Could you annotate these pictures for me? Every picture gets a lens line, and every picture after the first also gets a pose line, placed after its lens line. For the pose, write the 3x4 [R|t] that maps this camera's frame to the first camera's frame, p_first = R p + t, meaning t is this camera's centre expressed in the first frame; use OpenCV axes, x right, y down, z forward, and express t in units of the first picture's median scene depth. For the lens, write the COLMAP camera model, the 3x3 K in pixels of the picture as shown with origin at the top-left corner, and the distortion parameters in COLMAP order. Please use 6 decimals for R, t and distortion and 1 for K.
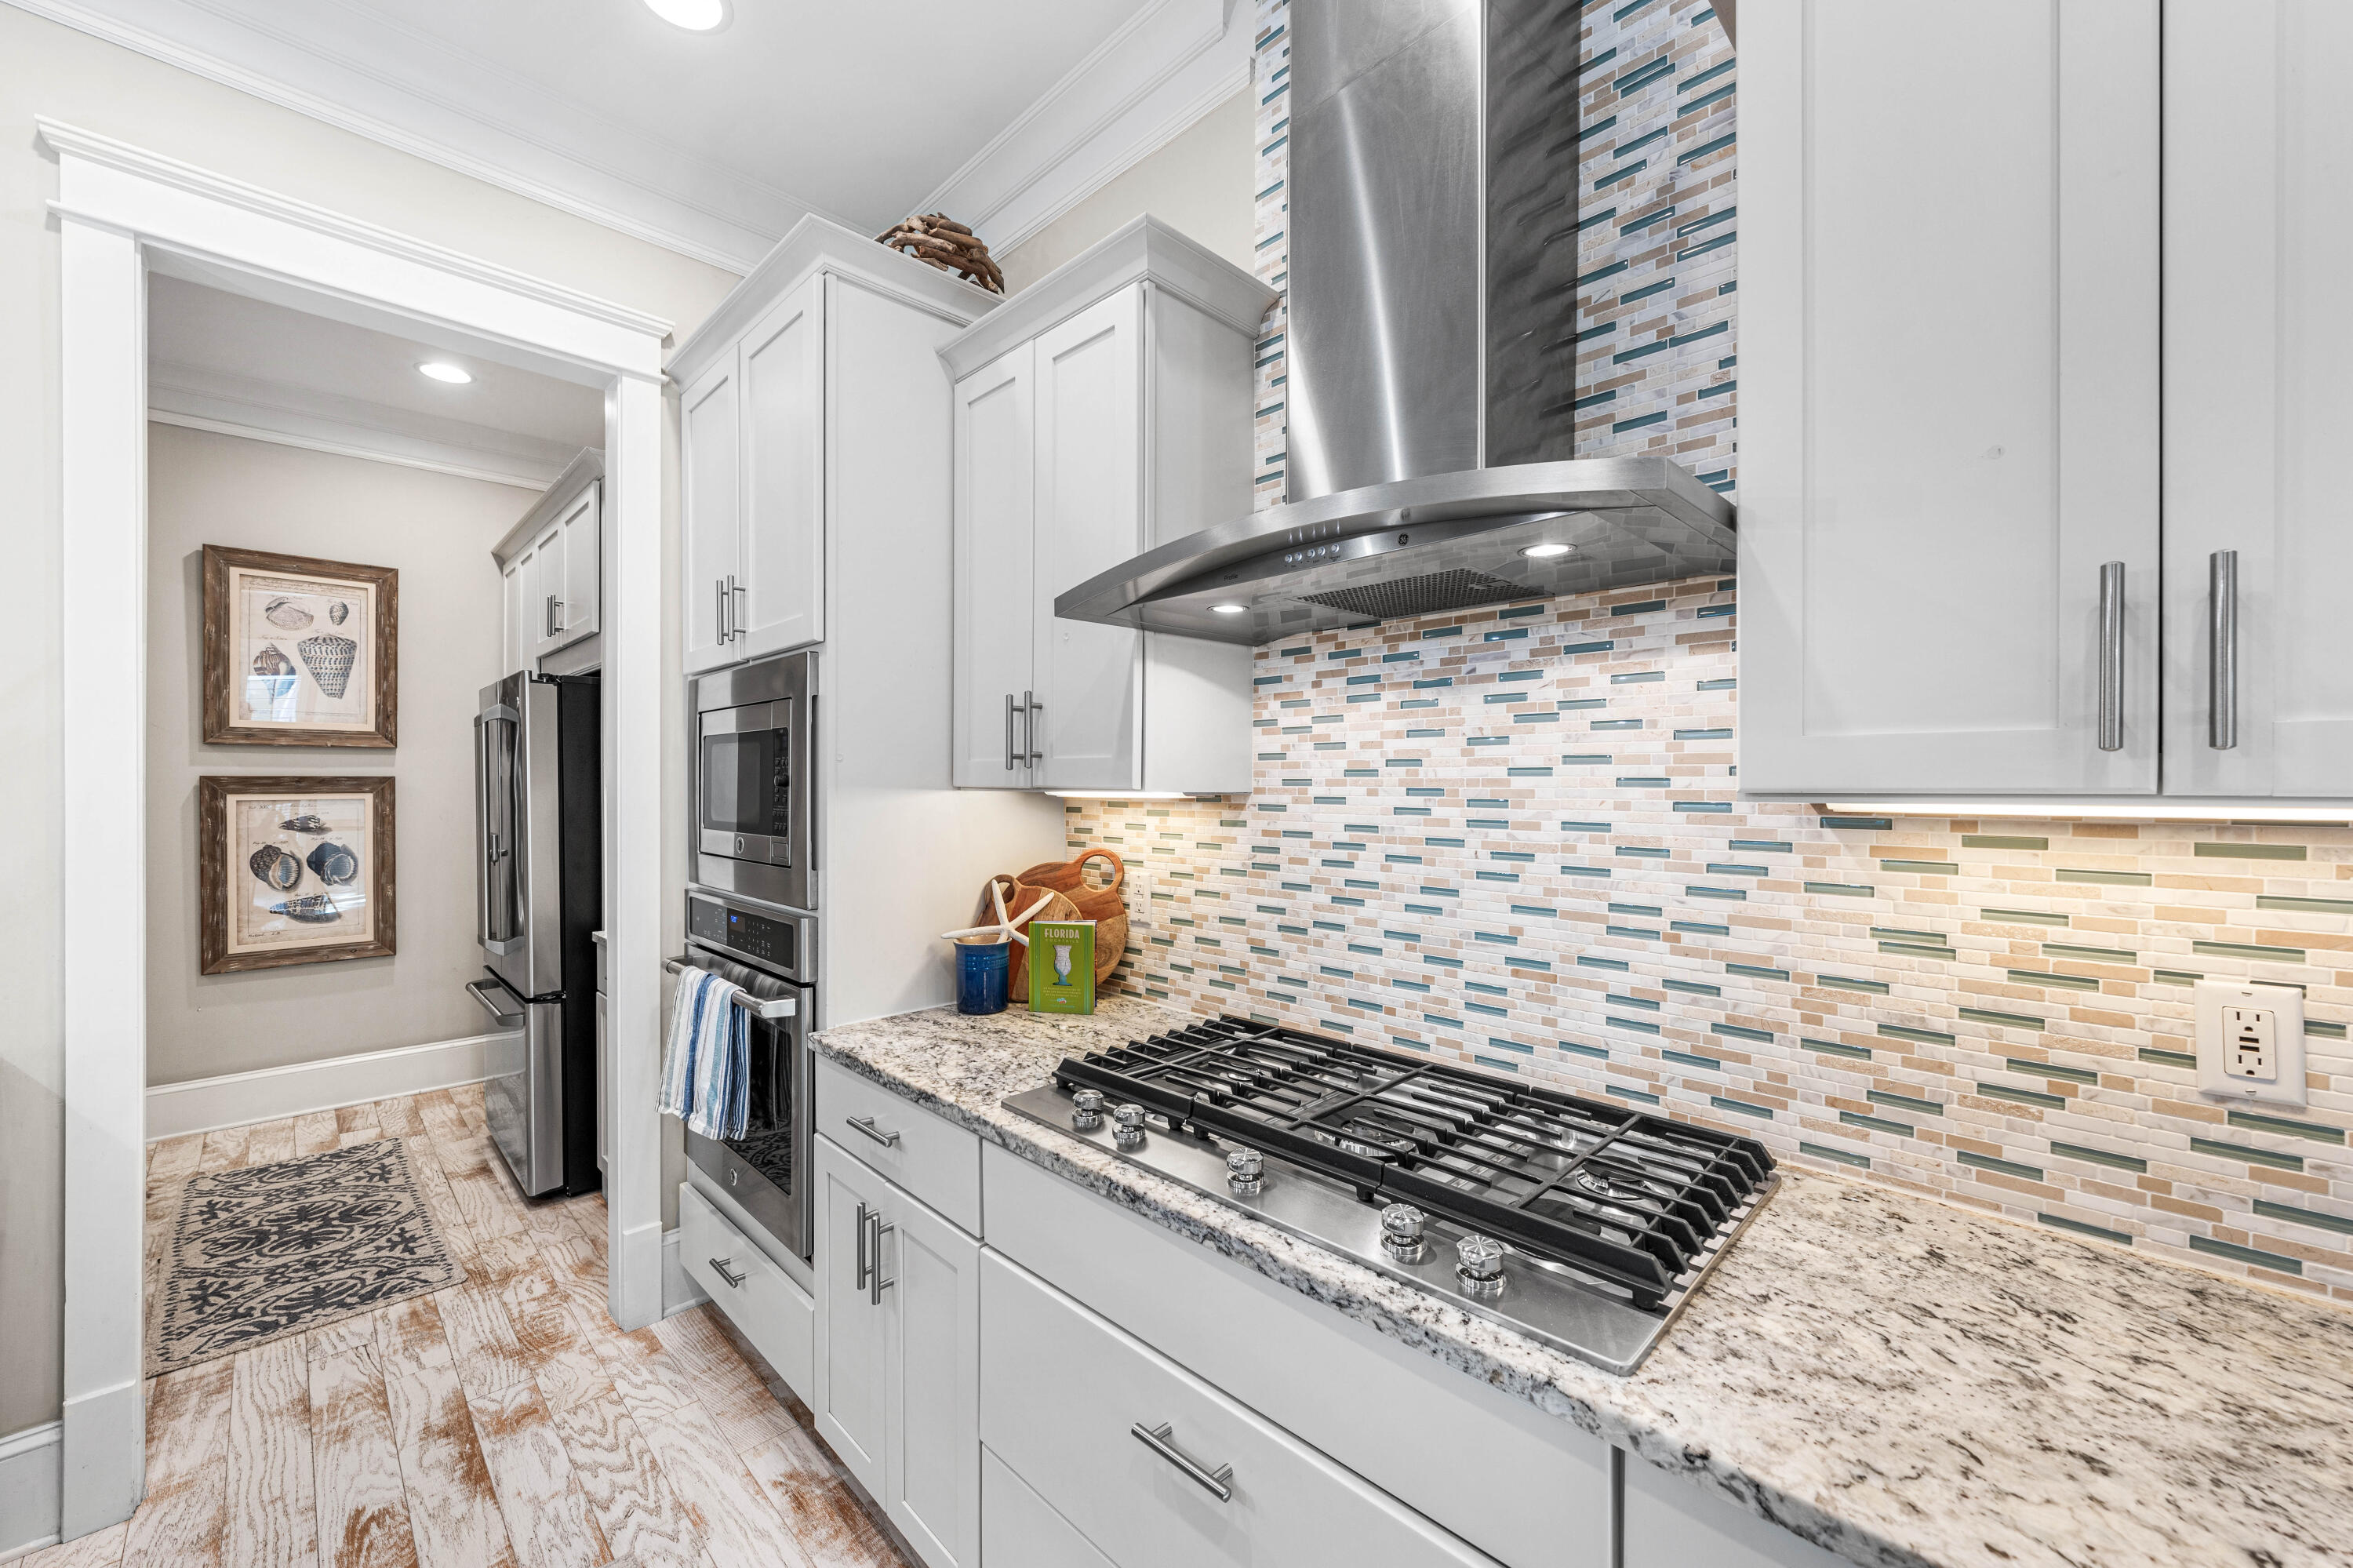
lens RADIAL K [[911.3, 0, 1175.0], [0, 911.3, 785.9], [0, 0, 1]] dist [-0.000222, -0.000199]
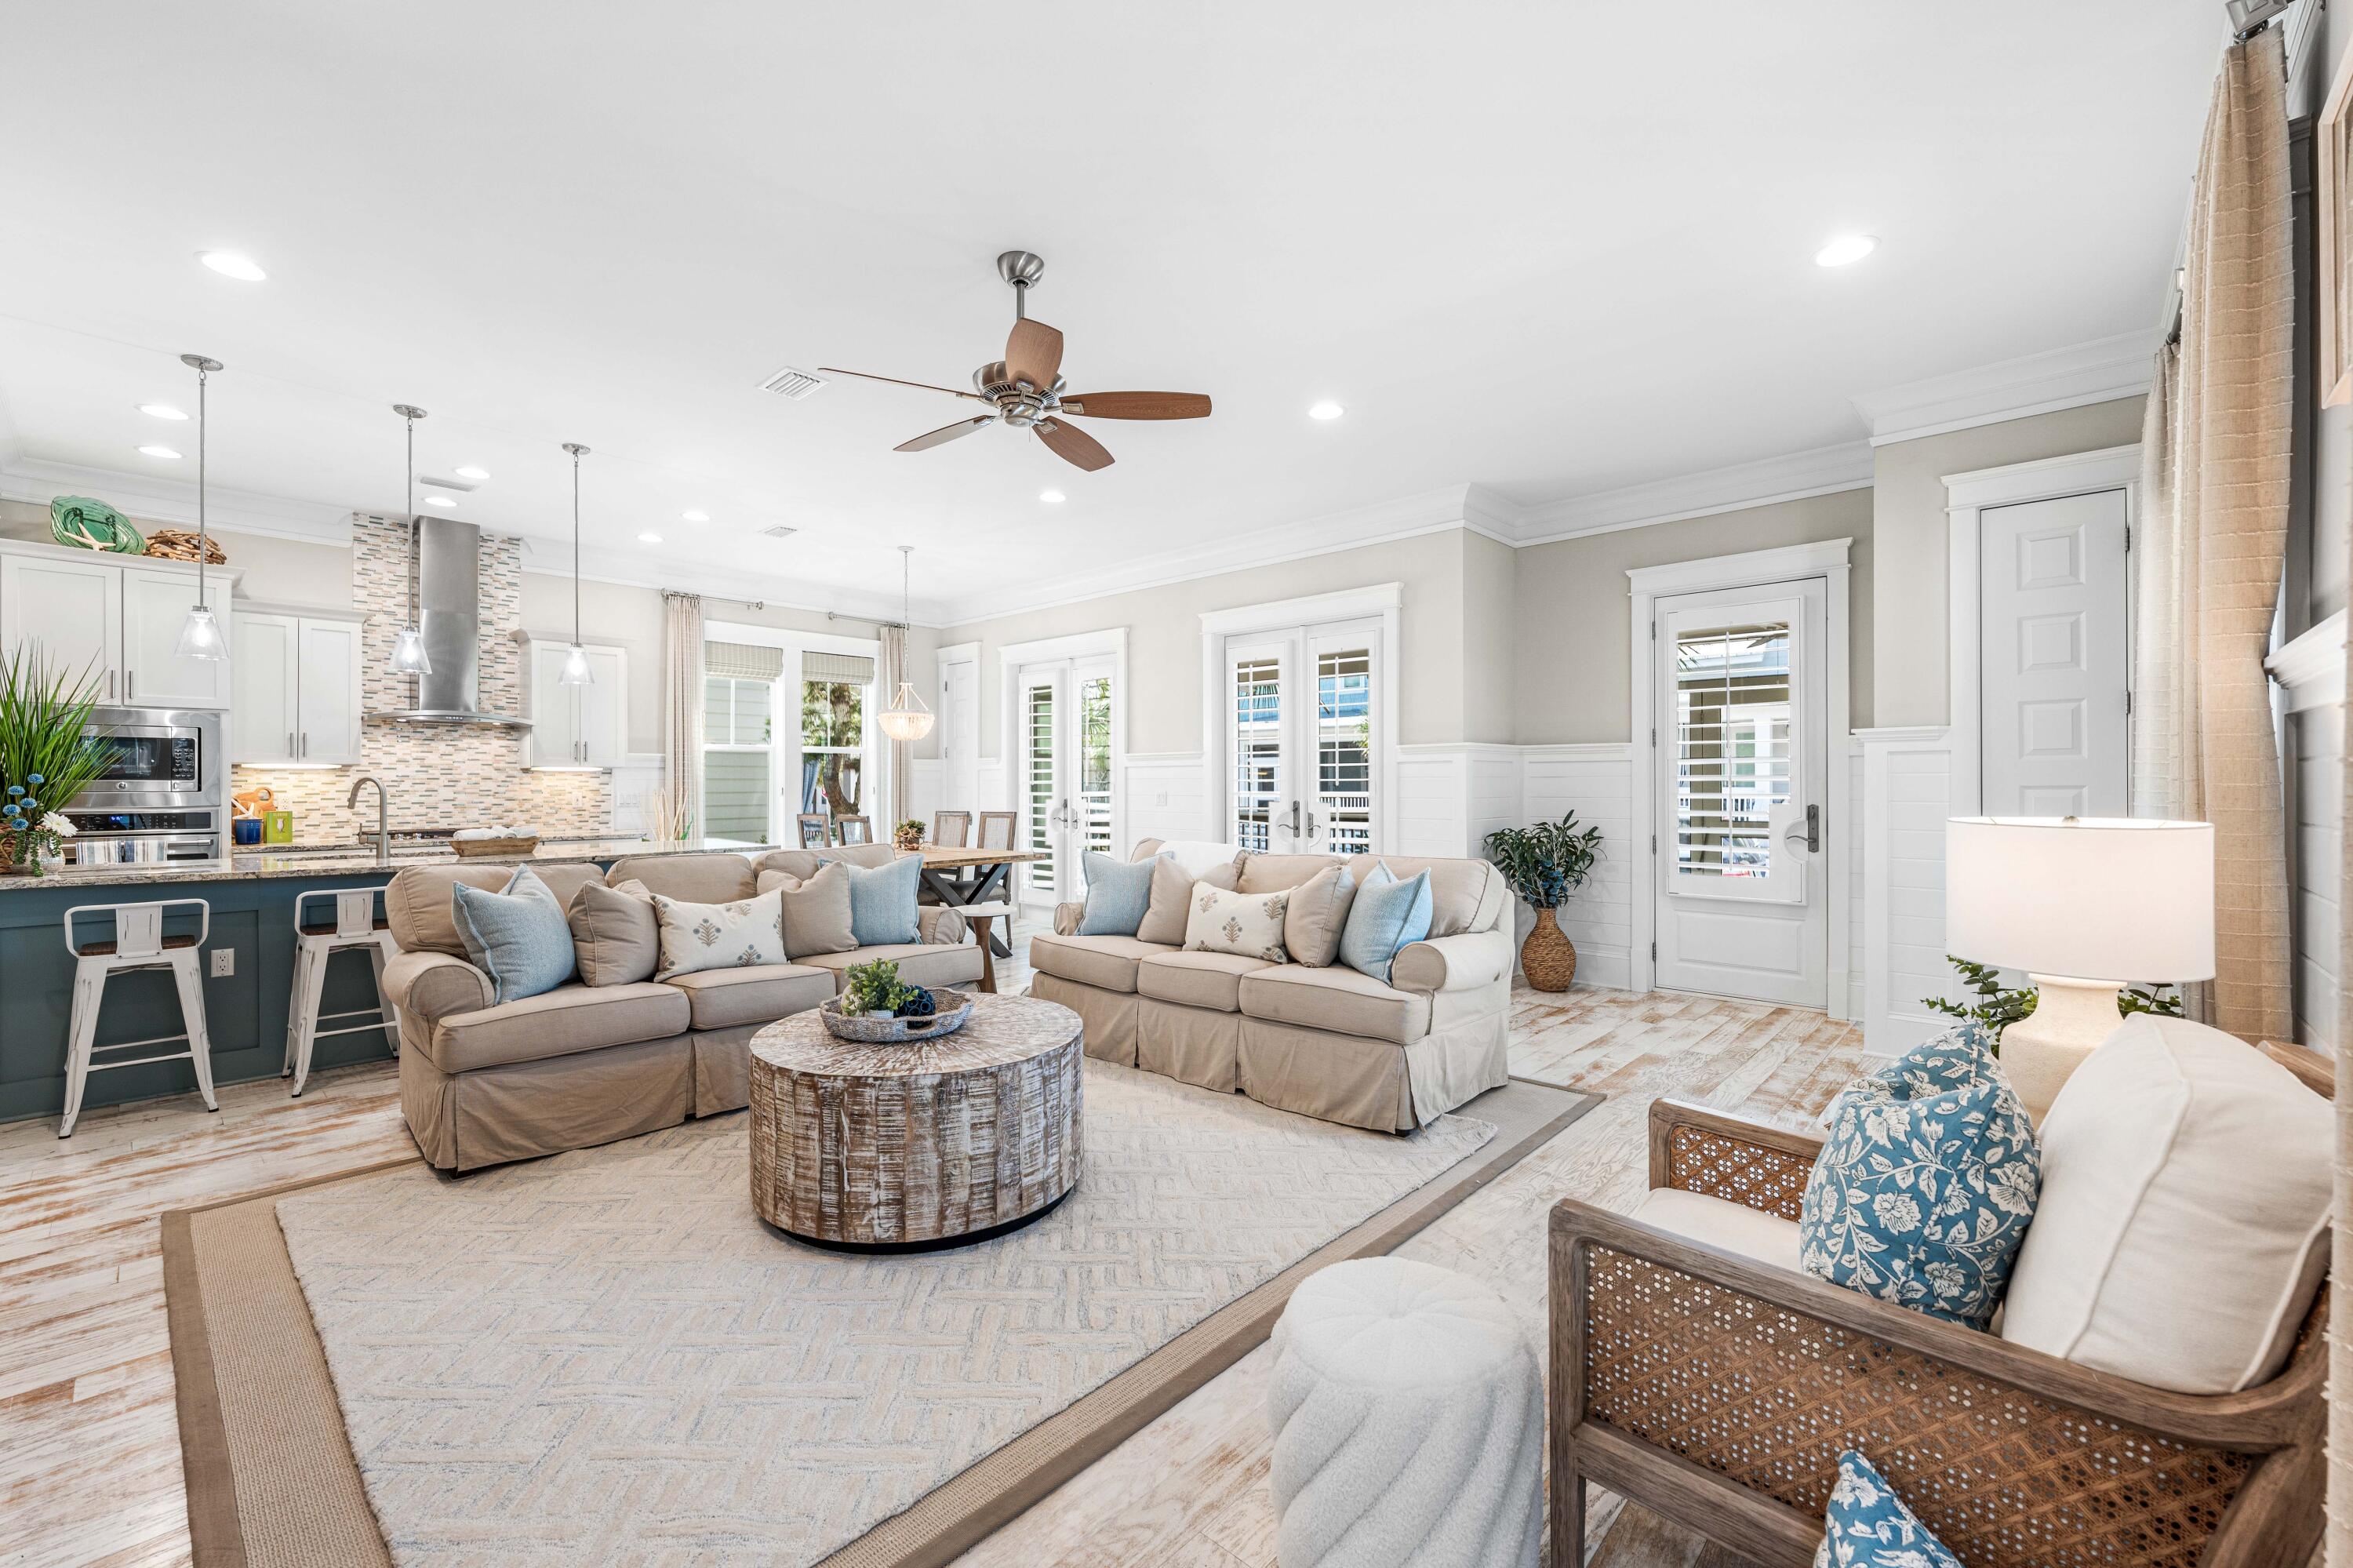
lens RADIAL K [[961.5, 0, 1176.5], [0, 961.5, 784.0], [0, 0, 1]] dist [-0.002285, -0.000059]
pose [[-0.047042, 0.000321, 0.998893, -3.043226], [0.004574, 0.999990, -0.000106, 0.073195], [-0.998882, 0.004564, -0.047043, -1.559428]]
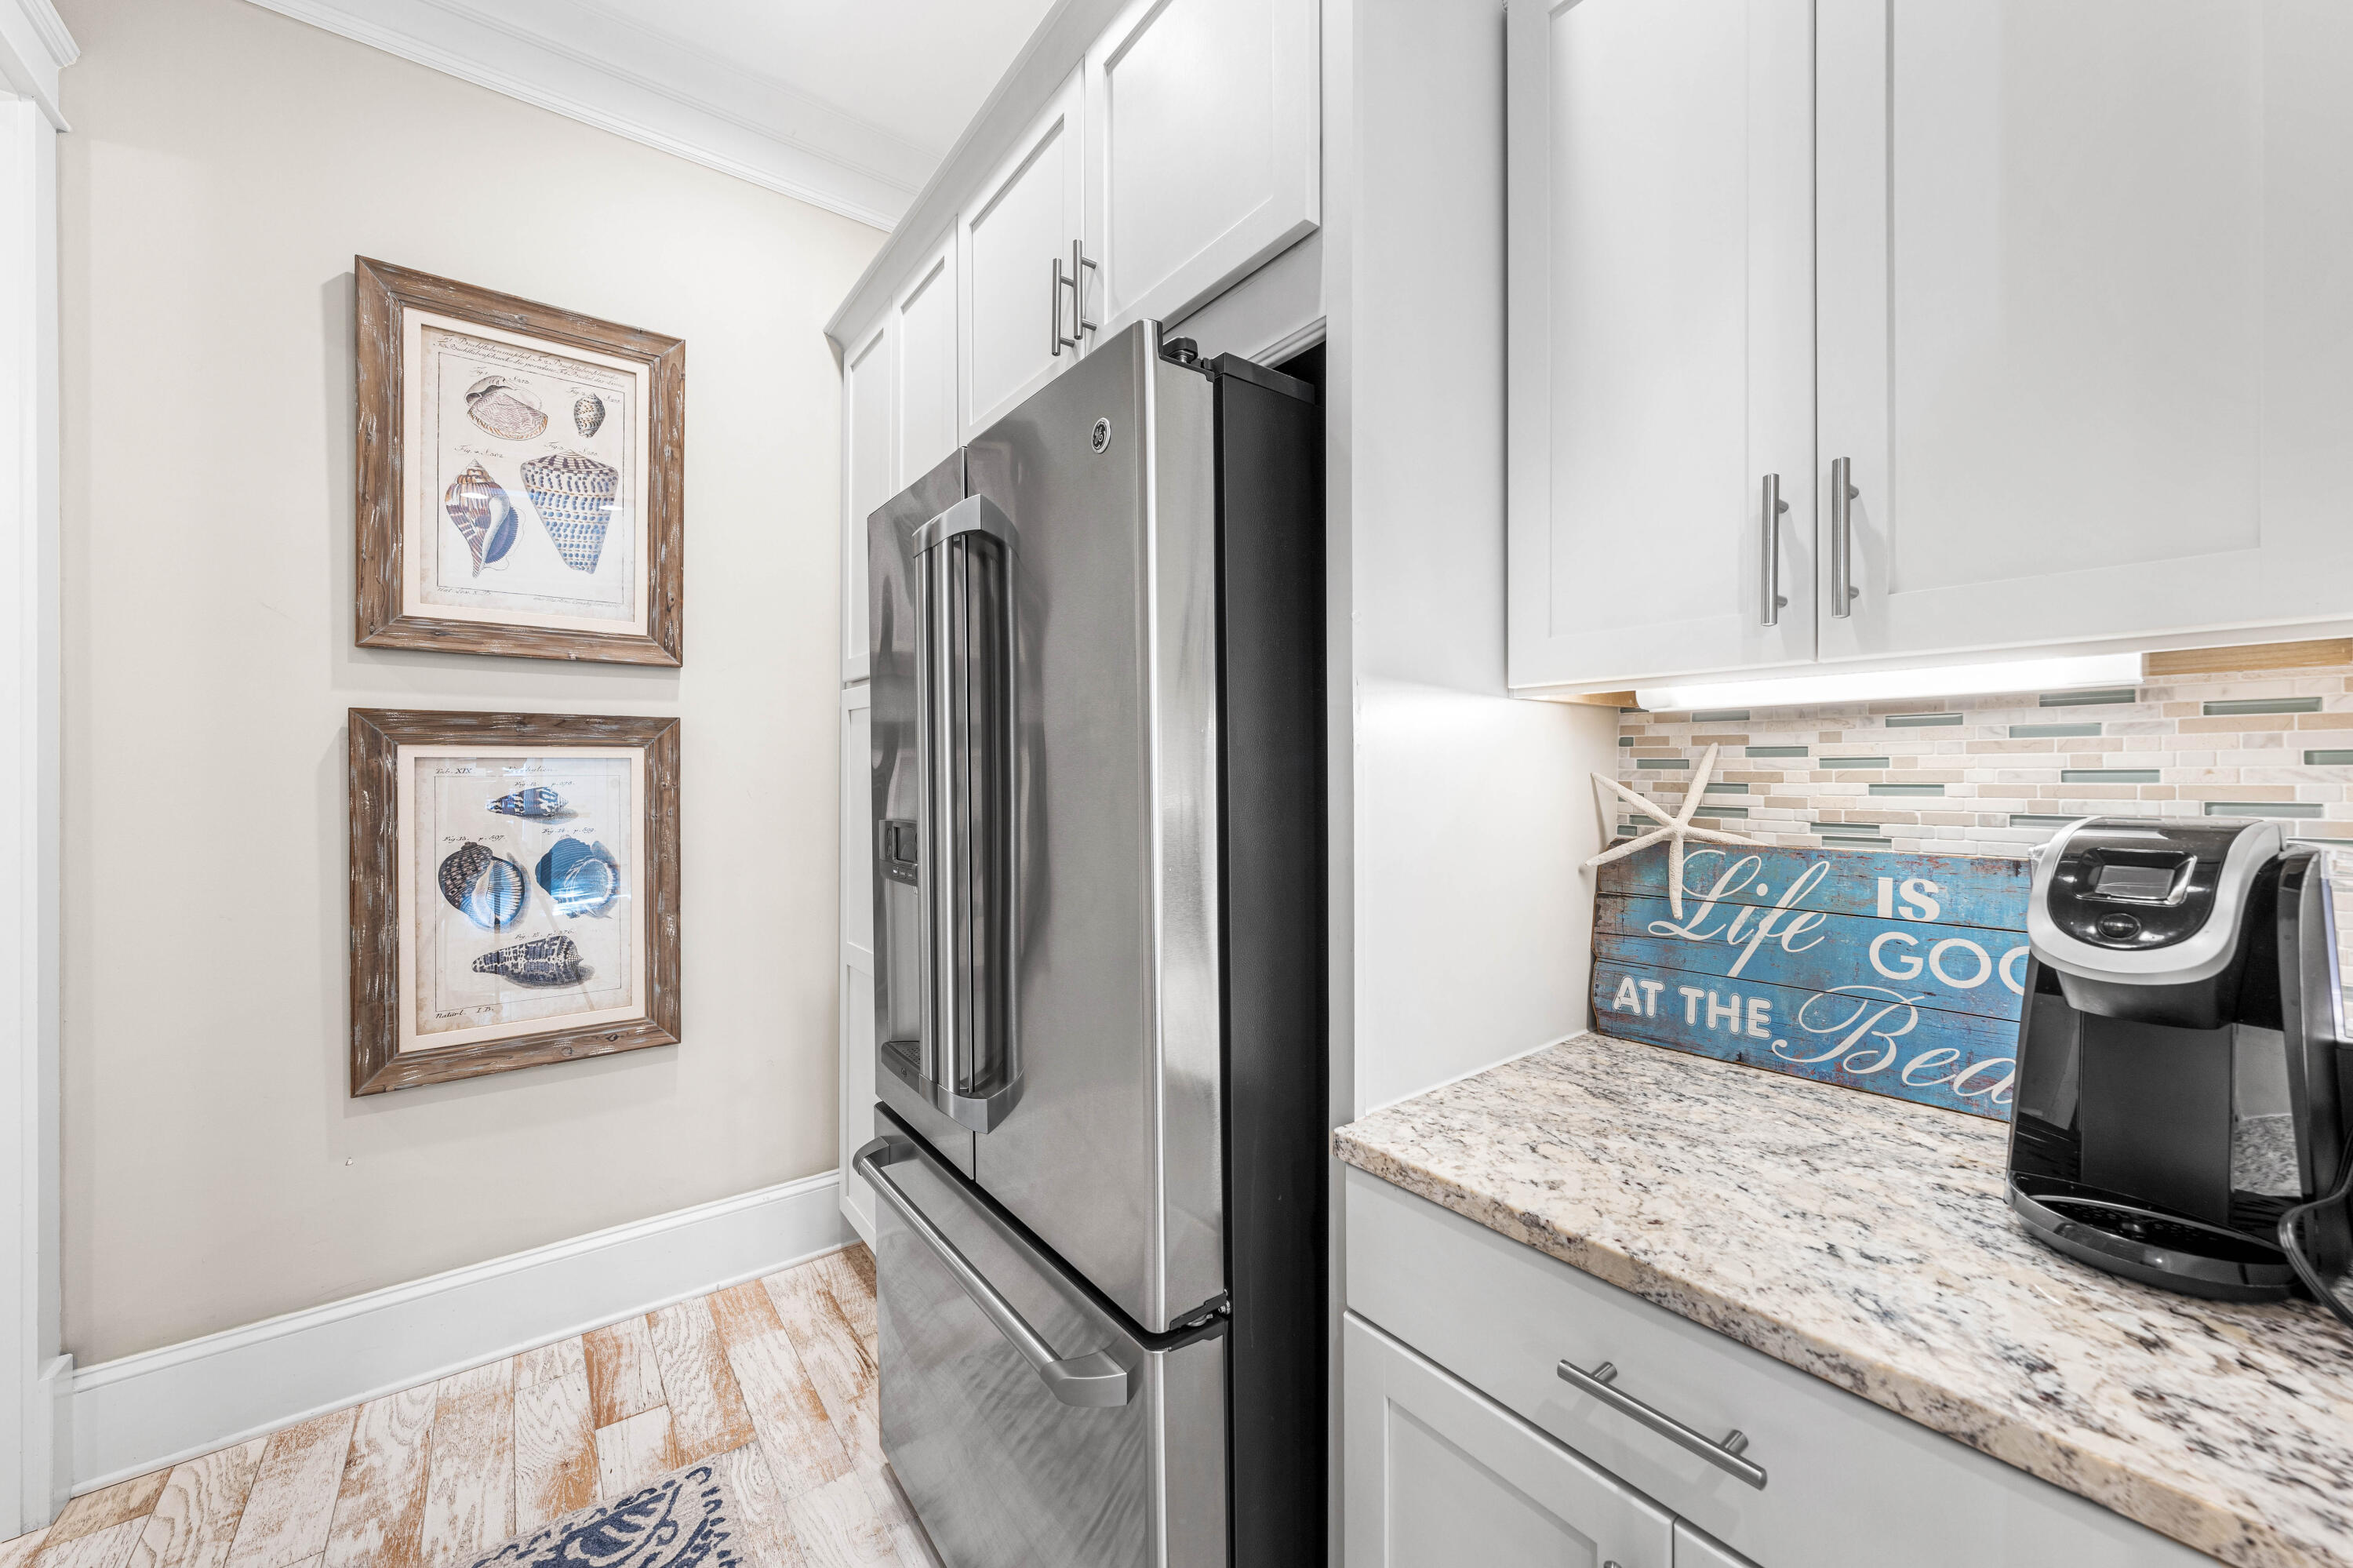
lens RADIAL K [[883.3, 0, 1175.2], [0, 883.3, 773.6], [0, 0, 1]] dist [-0.000841, 0.000080]
pose [[0.991155, -0.003555, -0.132663, -0.941610], [0.002878, 0.999982, -0.005295, 0.051836], [0.132680, 0.004866, 0.991147, 0.985060]]
